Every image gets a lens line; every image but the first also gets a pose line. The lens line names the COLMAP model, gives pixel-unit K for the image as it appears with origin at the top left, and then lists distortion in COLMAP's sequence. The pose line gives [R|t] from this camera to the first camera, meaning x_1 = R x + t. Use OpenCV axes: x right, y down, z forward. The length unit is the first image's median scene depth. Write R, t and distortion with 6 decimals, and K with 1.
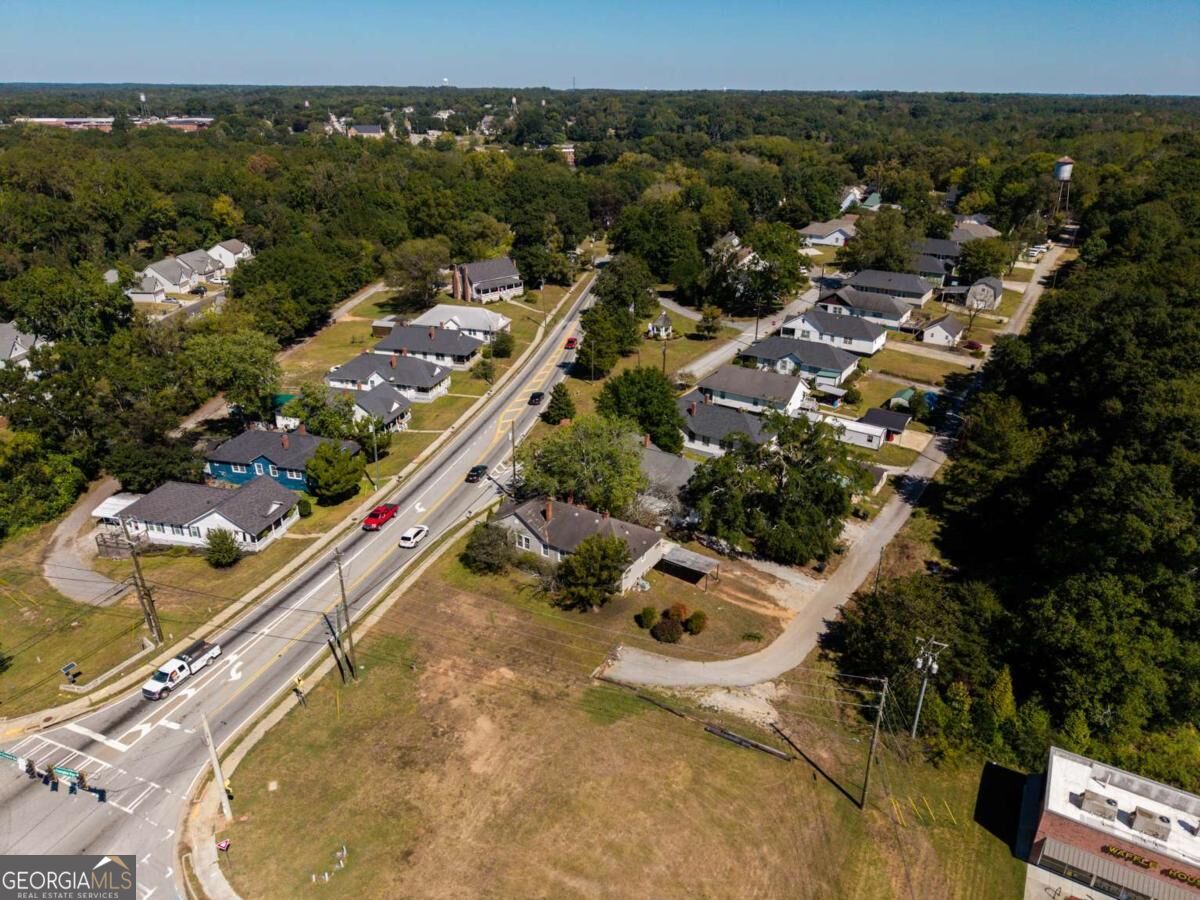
lens RADIAL K [[836.5, 0, 605.5], [0, 836.5, 431.9], [0, 0, 1]] dist [0.035236, -0.002474]
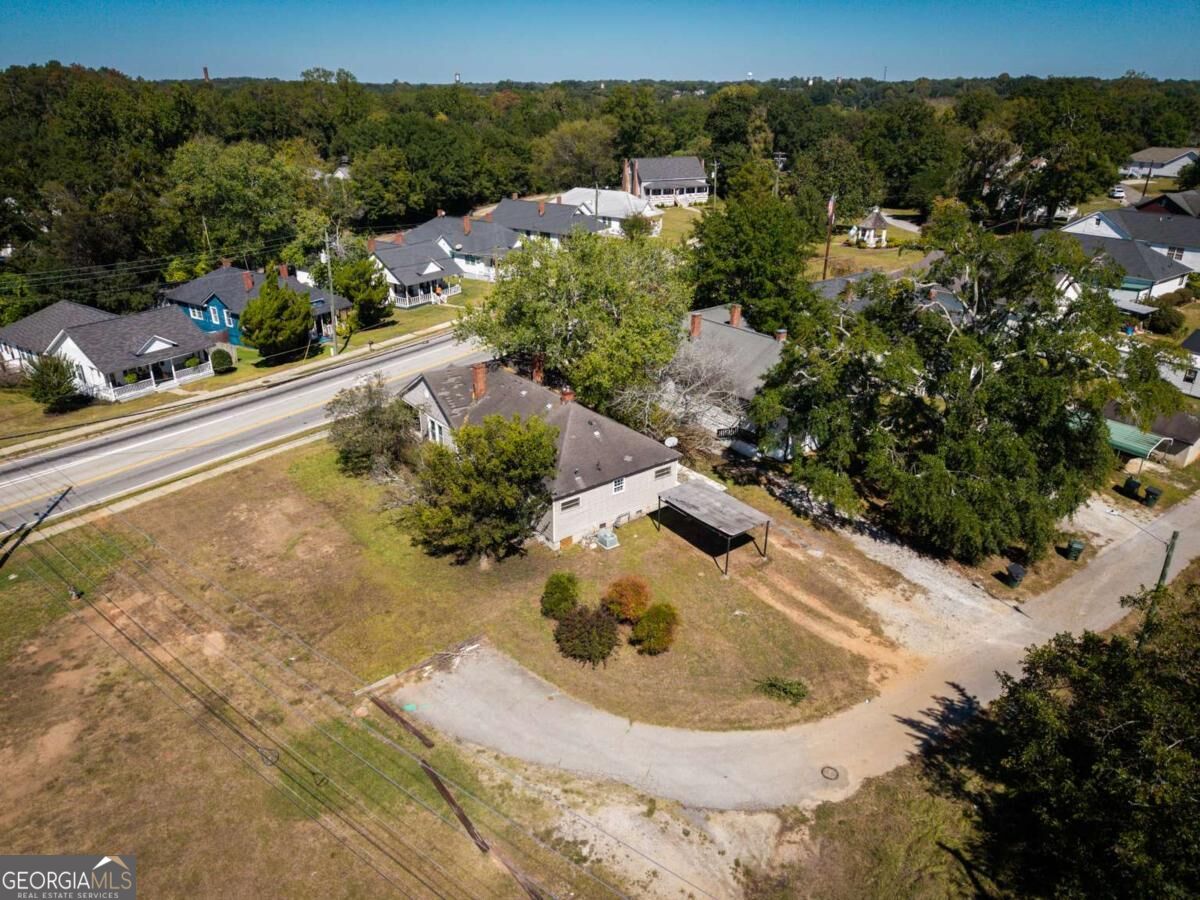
lens RADIAL K [[815.6, 0, 600.0], [0, 815.6, 450.0], [0, 0, 1]] dist [0.004130, 0.001349]
pose [[0.937379, 0.136271, -0.320548, 0.179274], [-0.131197, 0.990647, 0.037483, 0.107001], [0.322658, 0.006919, 0.946490, 0.511712]]
